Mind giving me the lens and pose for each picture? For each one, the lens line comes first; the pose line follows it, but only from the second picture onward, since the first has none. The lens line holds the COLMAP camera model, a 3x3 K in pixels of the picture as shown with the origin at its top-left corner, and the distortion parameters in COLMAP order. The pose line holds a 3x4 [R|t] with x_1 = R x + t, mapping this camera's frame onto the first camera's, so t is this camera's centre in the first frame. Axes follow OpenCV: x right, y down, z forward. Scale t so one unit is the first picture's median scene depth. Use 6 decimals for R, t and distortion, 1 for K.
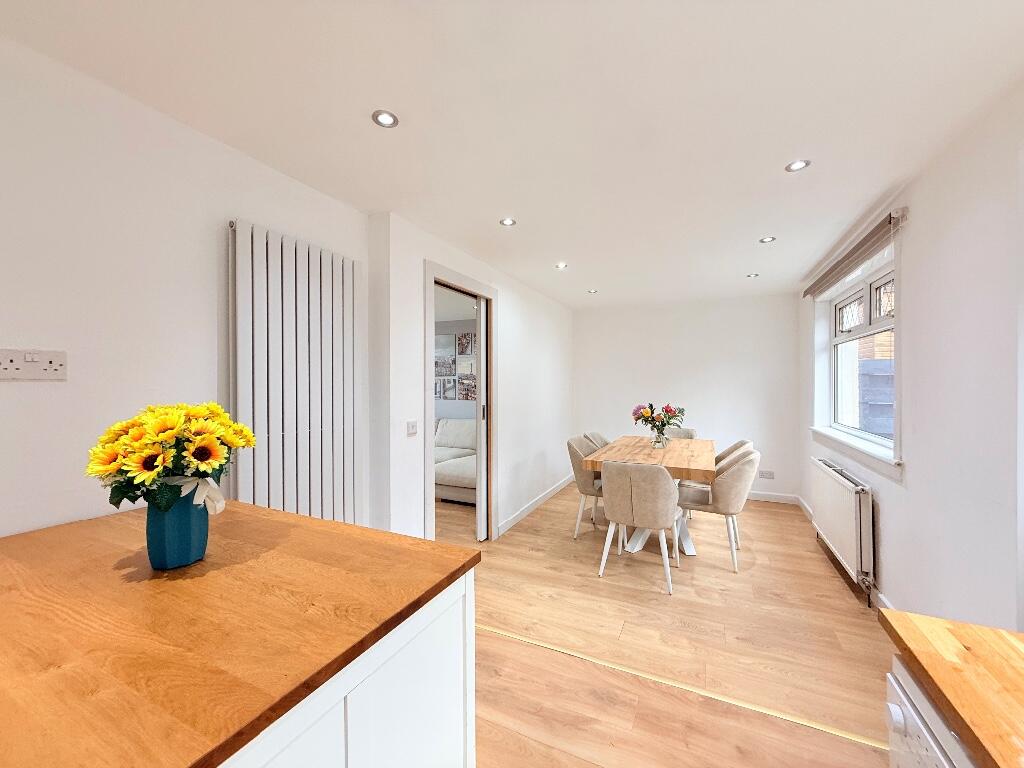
lens RADIAL K [[406.4, 0, 511.0], [0, 406.4, 384.6], [0, 0, 1]] dist [-0.001185, -0.000542]
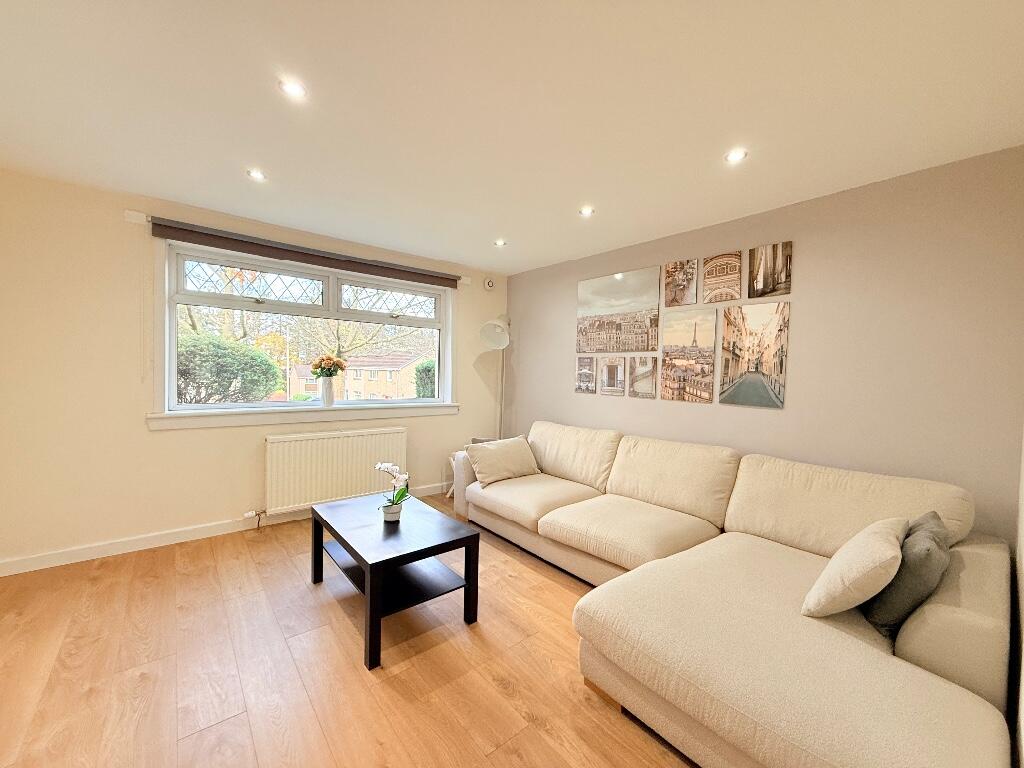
lens RADIAL K [[406.4, 0, 510.1], [0, 406.4, 383.9], [0, 0, 1]] dist [-0.001185, -0.000542]
pose [[0.906201, 0.036837, -0.421239, -0.090800], [-0.027559, 0.999225, 0.028095, 0.010319], [0.421948, -0.013851, 0.906514, 0.487820]]
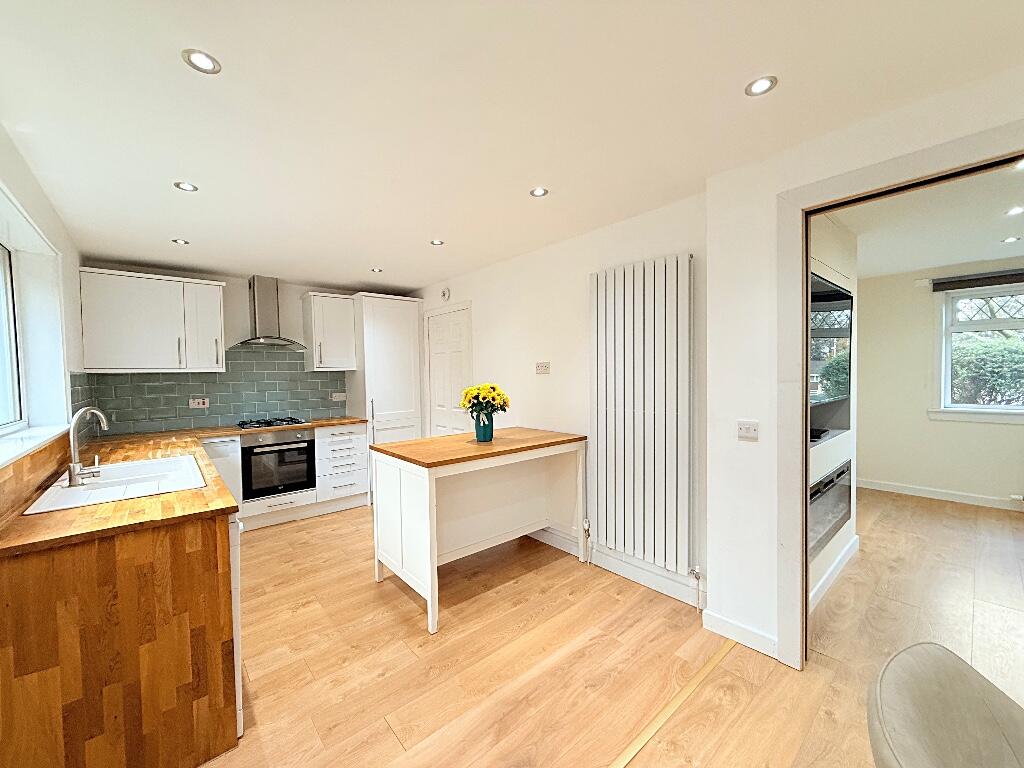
lens RADIAL K [[406.4, 0, 511.2], [0, 406.4, 384.5], [0, 0, 1]] dist [-0.001185, -0.000542]
pose [[-0.405175, 0.032164, -0.913673, 0.259774], [0.017804, 0.999469, 0.027289, -0.004324], [0.914066, -0.005210, -0.405532, 0.361813]]
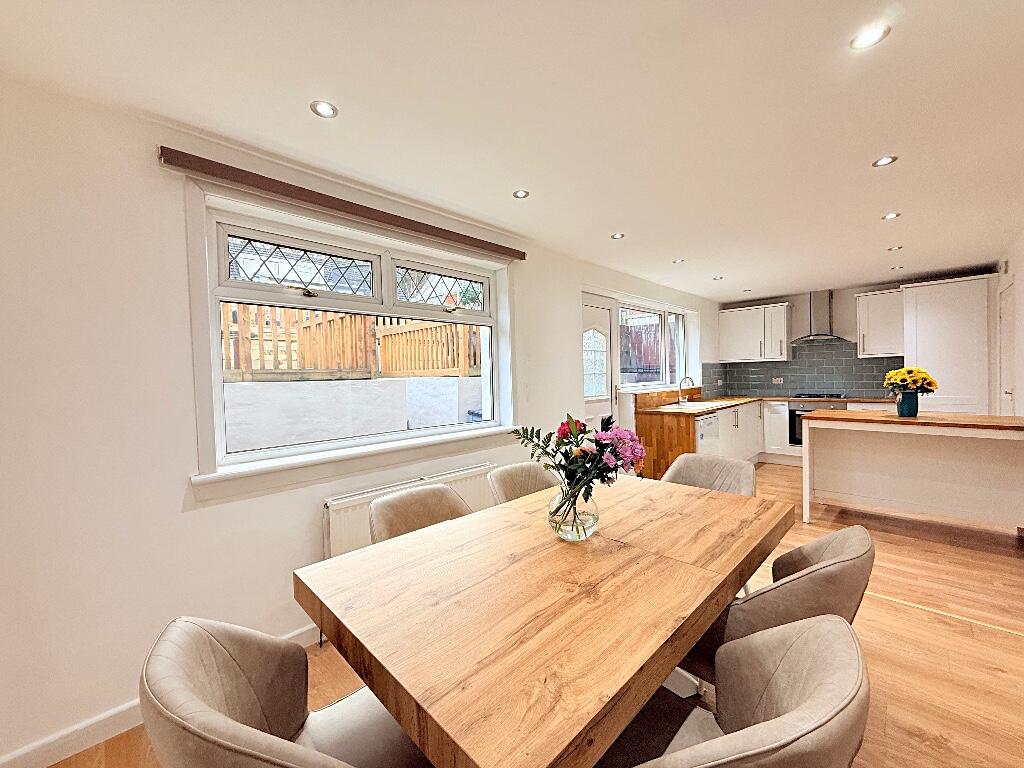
lens RADIAL K [[406.4, 0, 509.5], [0, 406.4, 384.1], [0, 0, 1]] dist [-0.001185, -0.000542]
pose [[-0.944171, 0.015770, 0.329077, 0.176070], [0.024734, 0.999428, 0.023070, 0.002239], [-0.328525, 0.029921, -0.944021, 0.808880]]
